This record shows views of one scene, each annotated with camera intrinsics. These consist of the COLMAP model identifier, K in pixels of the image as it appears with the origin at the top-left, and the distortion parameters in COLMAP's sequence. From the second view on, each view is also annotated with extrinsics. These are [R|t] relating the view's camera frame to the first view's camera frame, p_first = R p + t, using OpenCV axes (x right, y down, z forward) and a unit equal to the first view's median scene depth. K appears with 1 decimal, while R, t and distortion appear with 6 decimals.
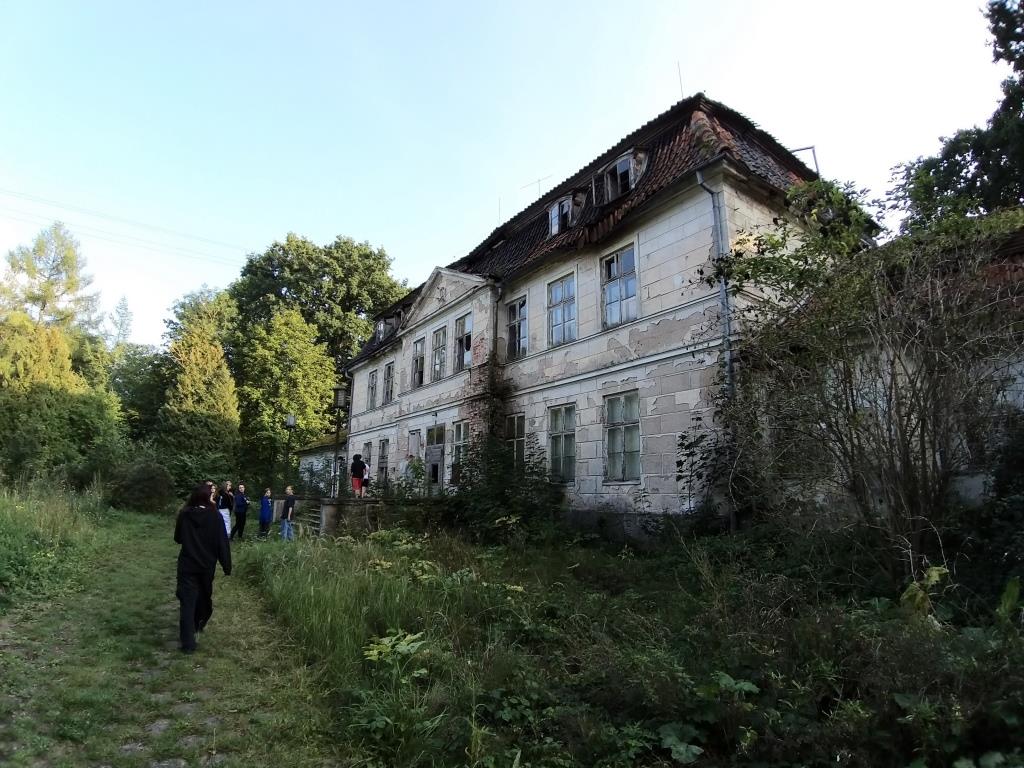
lens RADIAL K [[519.9, 0, 509.9], [0, 519.9, 379.0], [0, 0, 1]] dist [-0.061082, 0.000271]
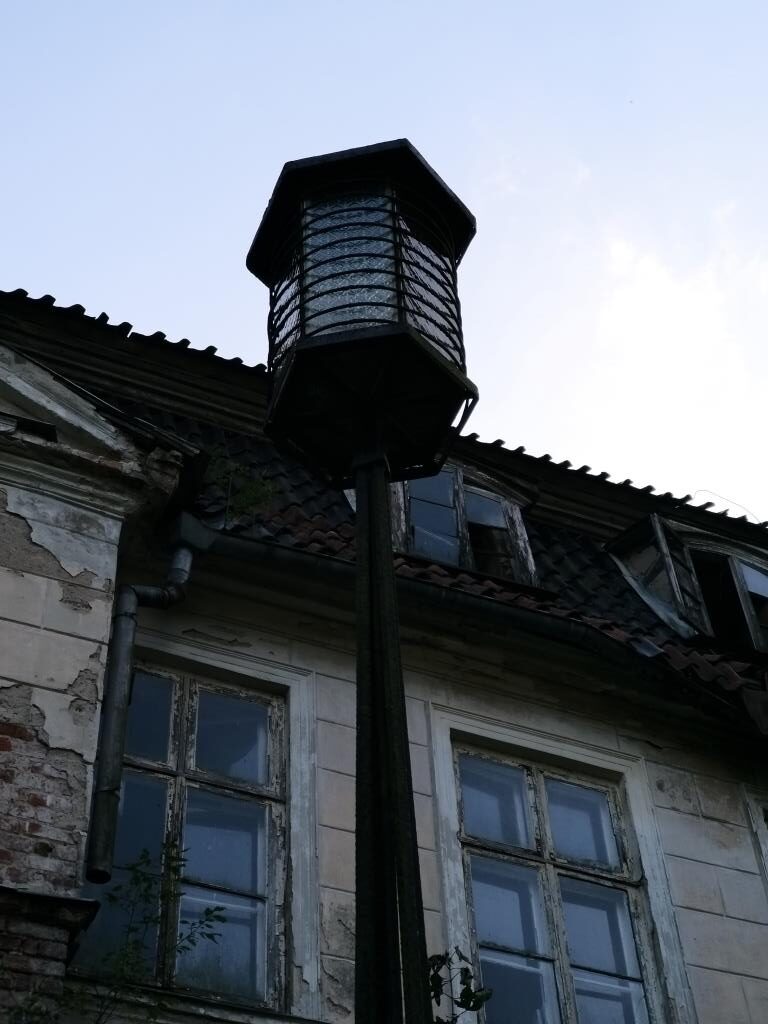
lens RADIAL K [[1533.4, 0, 384.1], [0, 1533.4, 511.6], [0, 0, 1]] dist [0.015558, 0.000000]
pose [[0.189695, 0.703275, 0.685142, -0.414289], [-0.159634, 0.710619, -0.685228, 0.173130], [-0.968779, 0.020613, 0.247068, 0.914999]]
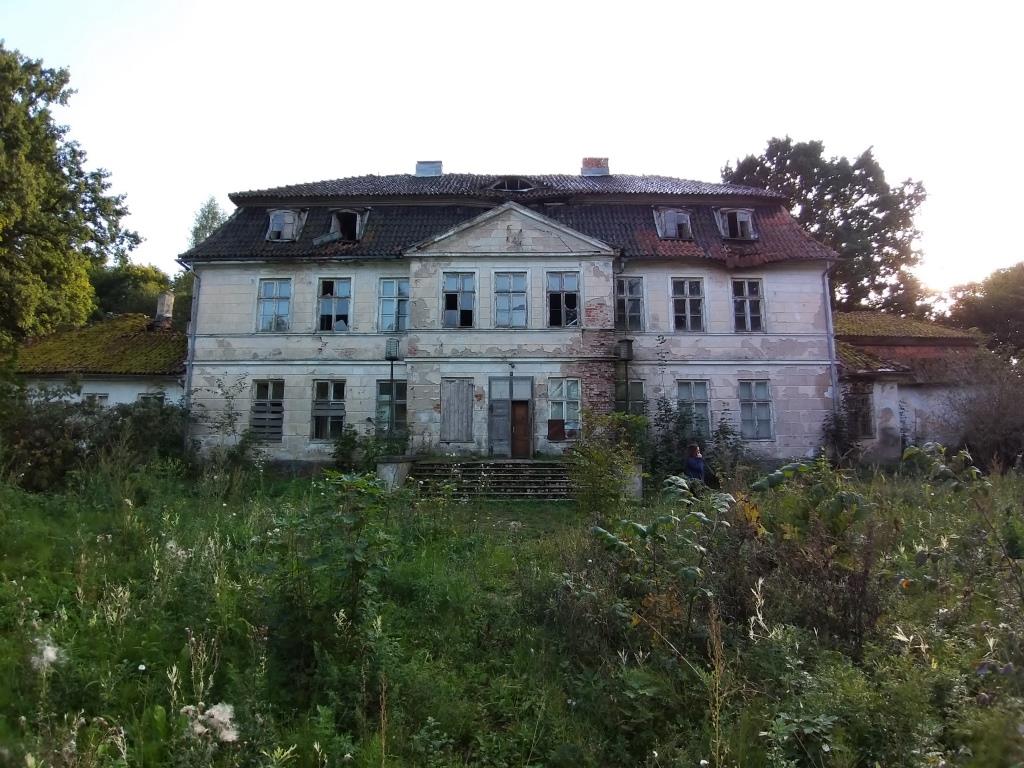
lens RADIAL K [[519.9, 0, 509.2], [0, 519.9, 376.6], [0, 0, 1]] dist [-0.061082, 0.000271]
pose [[0.580926, 0.092316, 0.808704, -1.150731], [-0.169686, 0.985453, 0.009400, 0.103006], [-0.796073, -0.142686, 0.588140, 0.582987]]
